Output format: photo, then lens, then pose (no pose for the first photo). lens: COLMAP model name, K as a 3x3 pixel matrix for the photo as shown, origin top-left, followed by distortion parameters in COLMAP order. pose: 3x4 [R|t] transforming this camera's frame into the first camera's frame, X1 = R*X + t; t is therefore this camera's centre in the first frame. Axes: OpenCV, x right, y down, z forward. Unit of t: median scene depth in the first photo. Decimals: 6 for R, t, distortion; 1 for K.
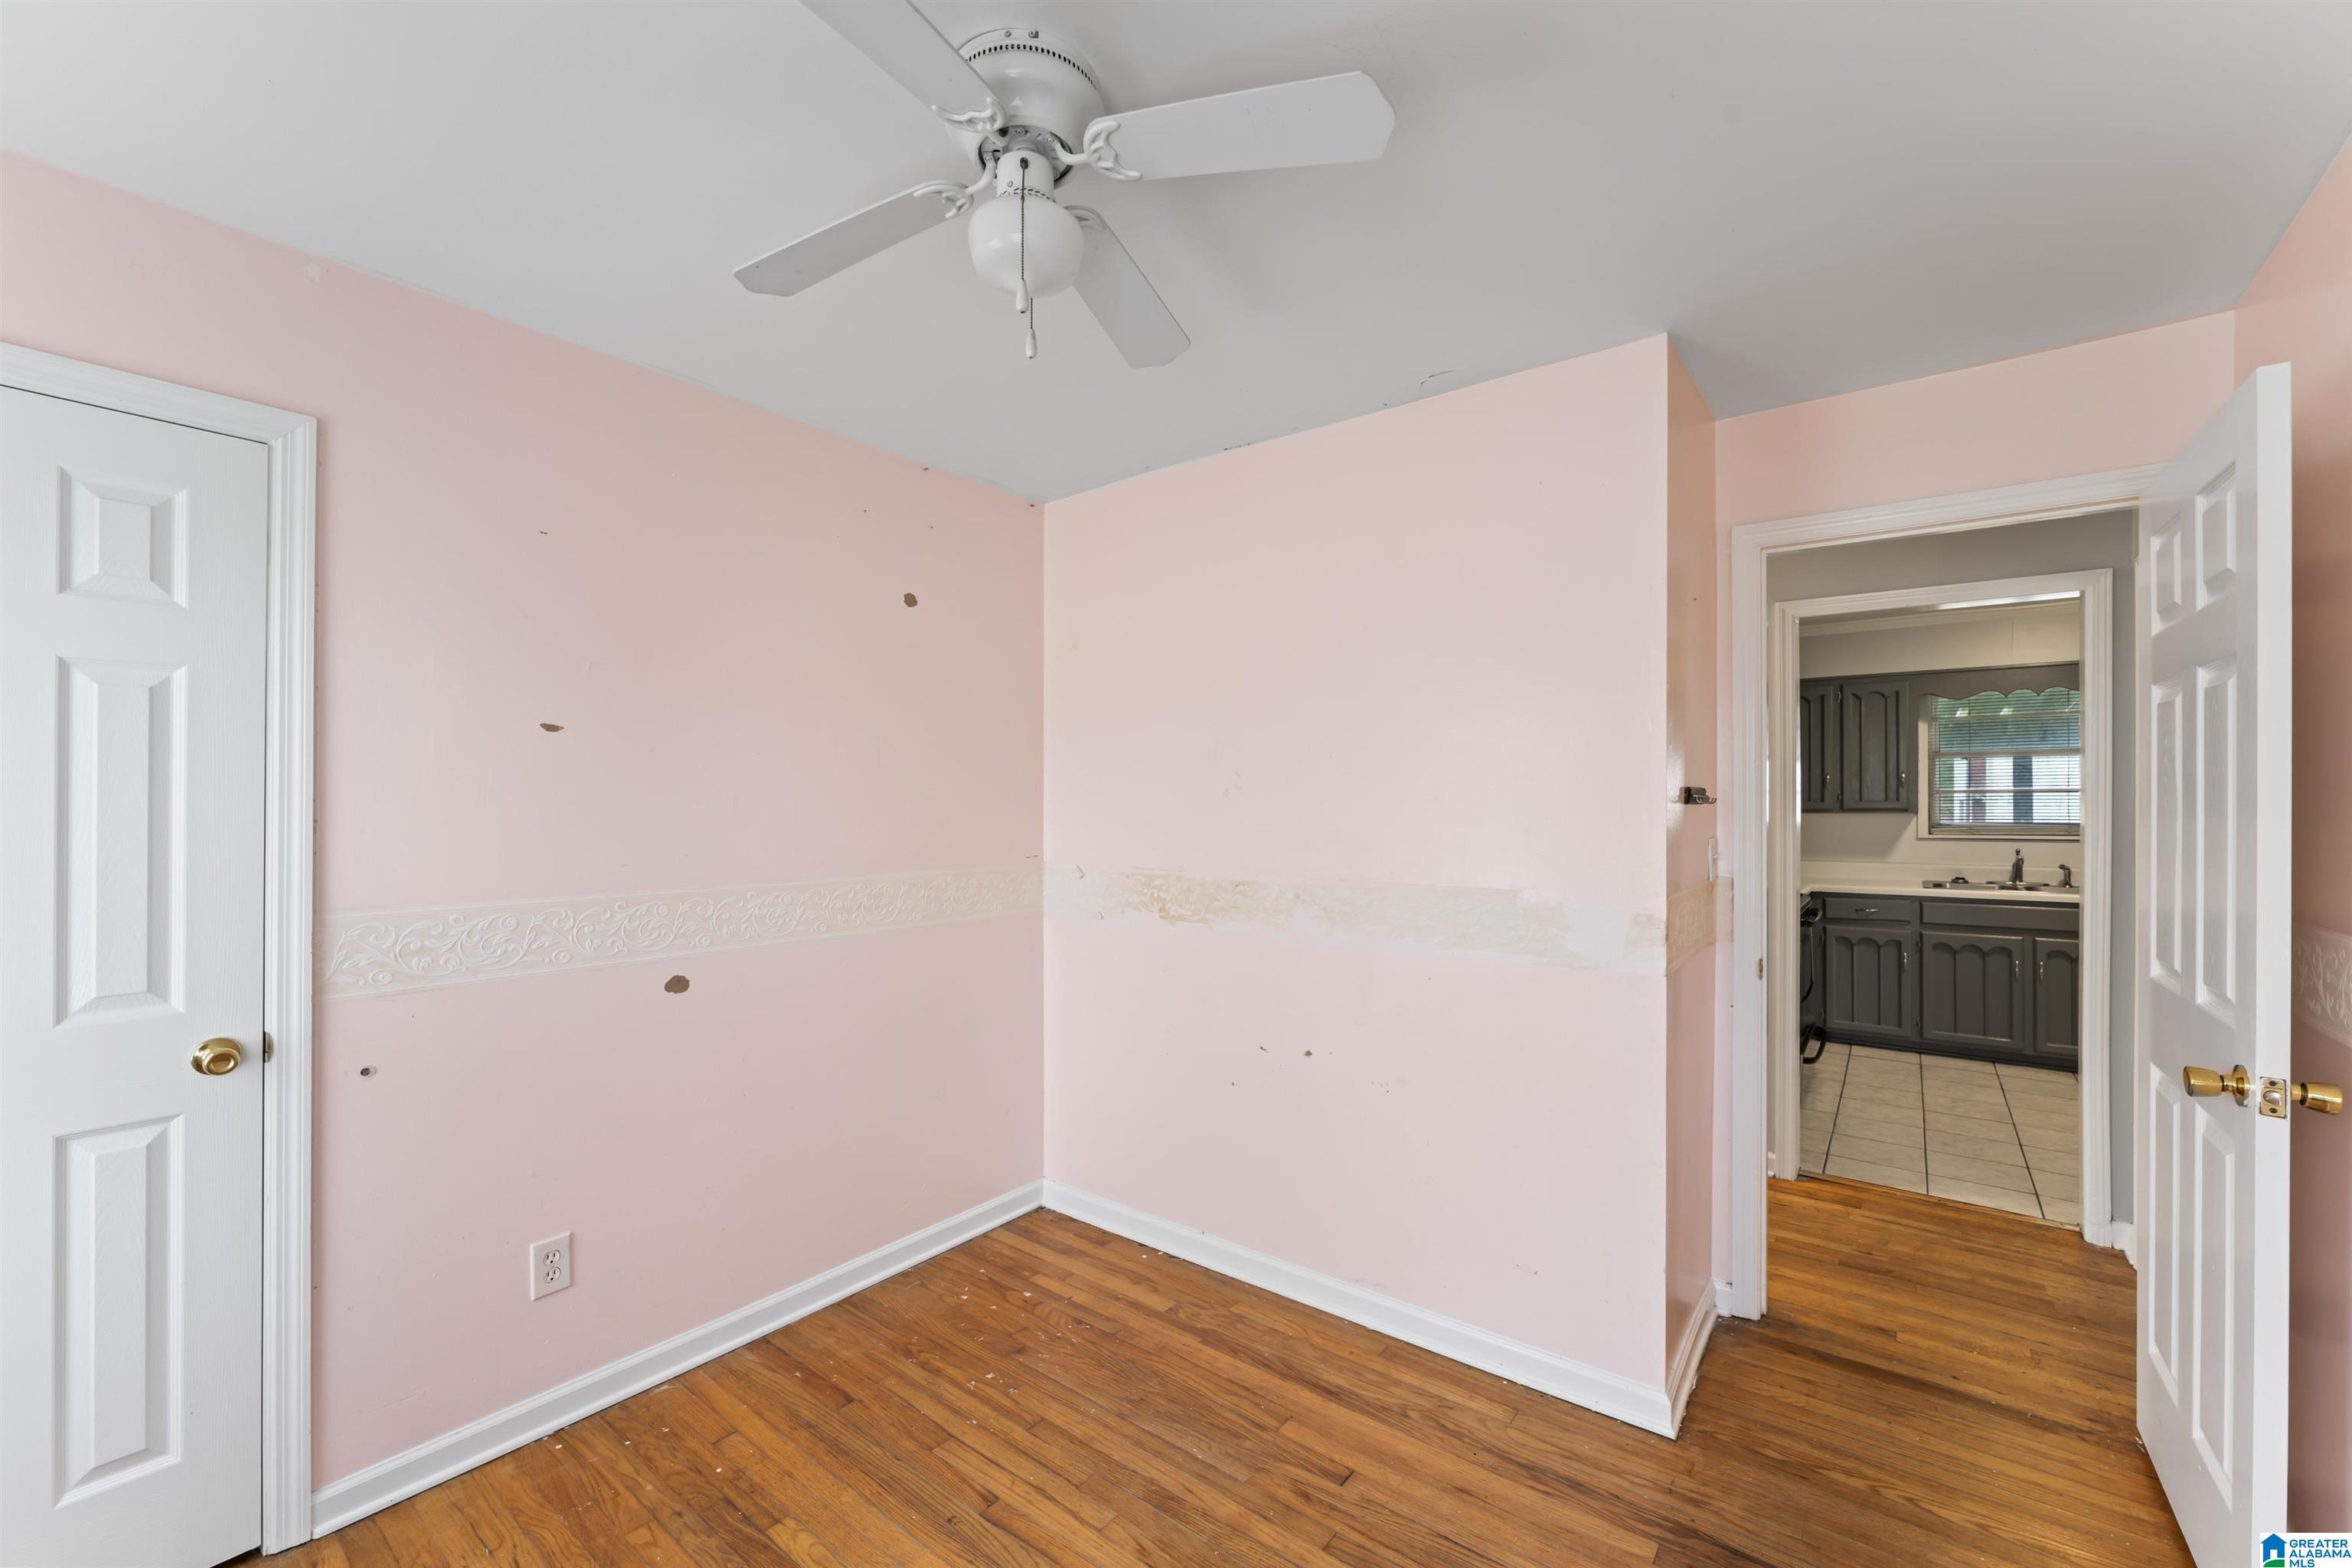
lens RADIAL K [[945.9, 0, 1177.7], [0, 945.9, 806.3], [0, 0, 1]] dist [-0.001751, 0.001228]
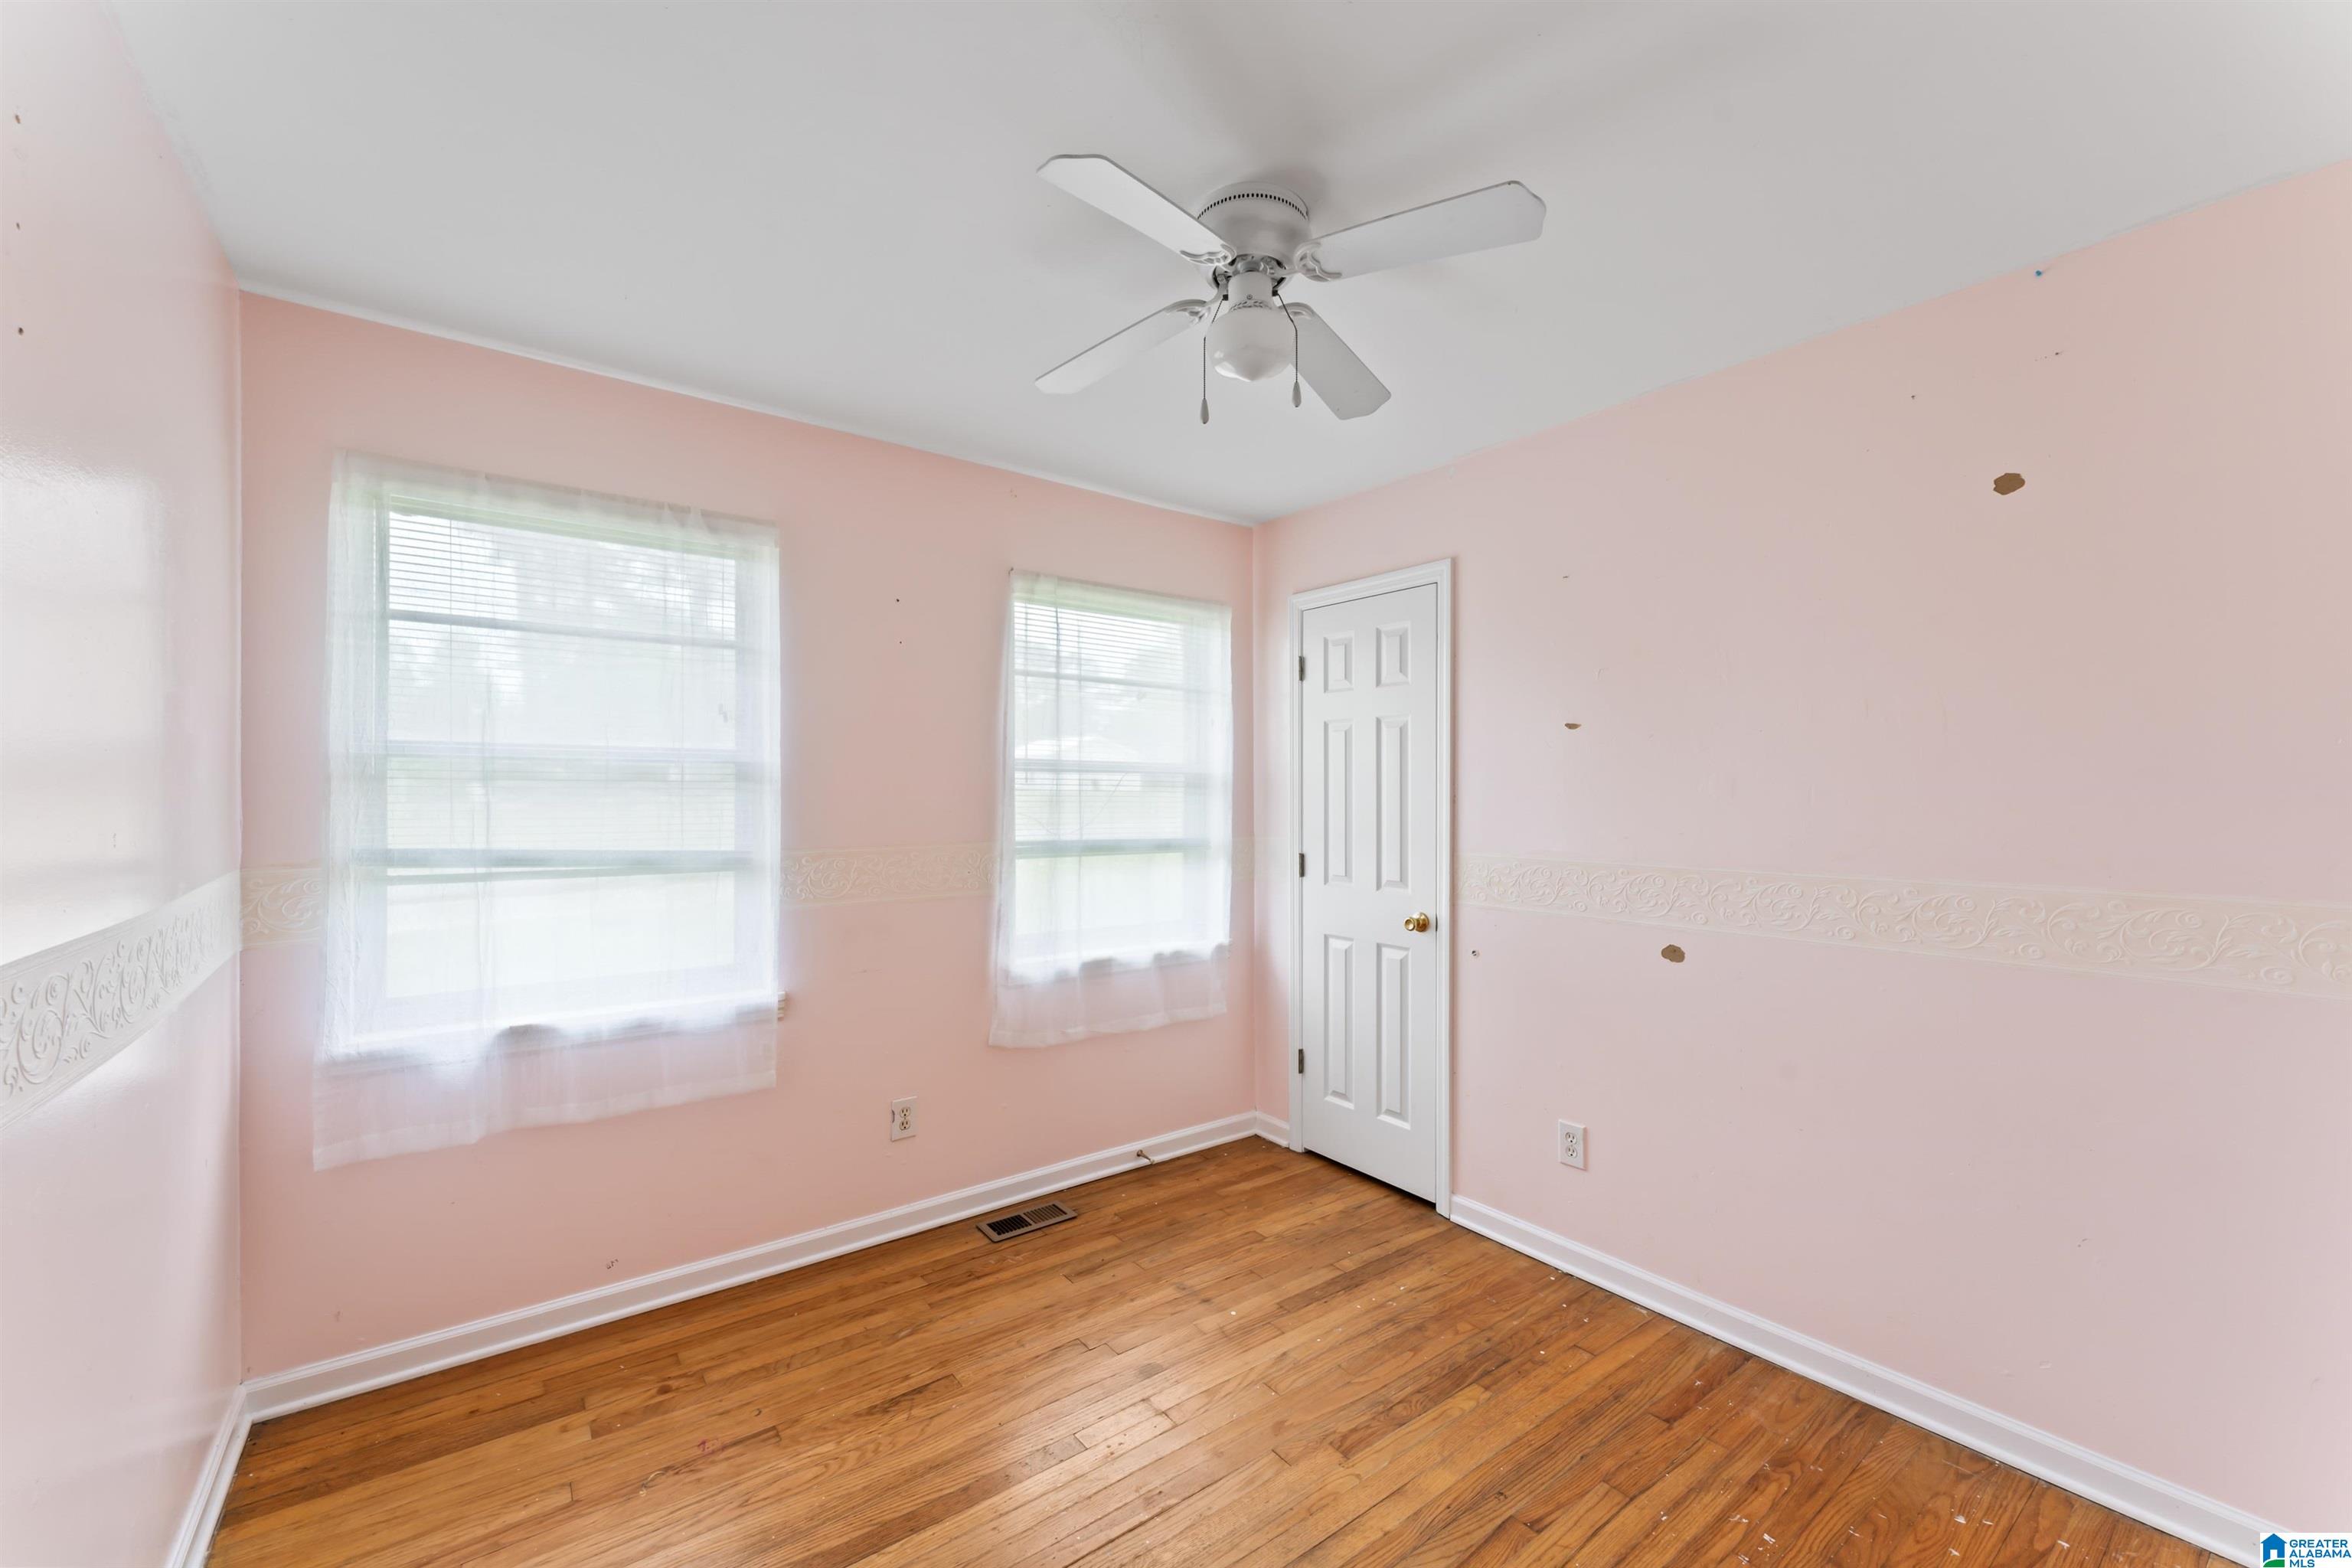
lens RADIAL K [[945.9, 0, 1175.1], [0, 945.9, 797.9], [0, 0, 1]] dist [-0.001751, 0.001228]
pose [[-0.259200, 0.001941, -0.965822, 0.755300], [-0.005964, 0.999976, 0.003610, 0.013859], [0.965805, 0.006696, -0.259182, 0.851953]]
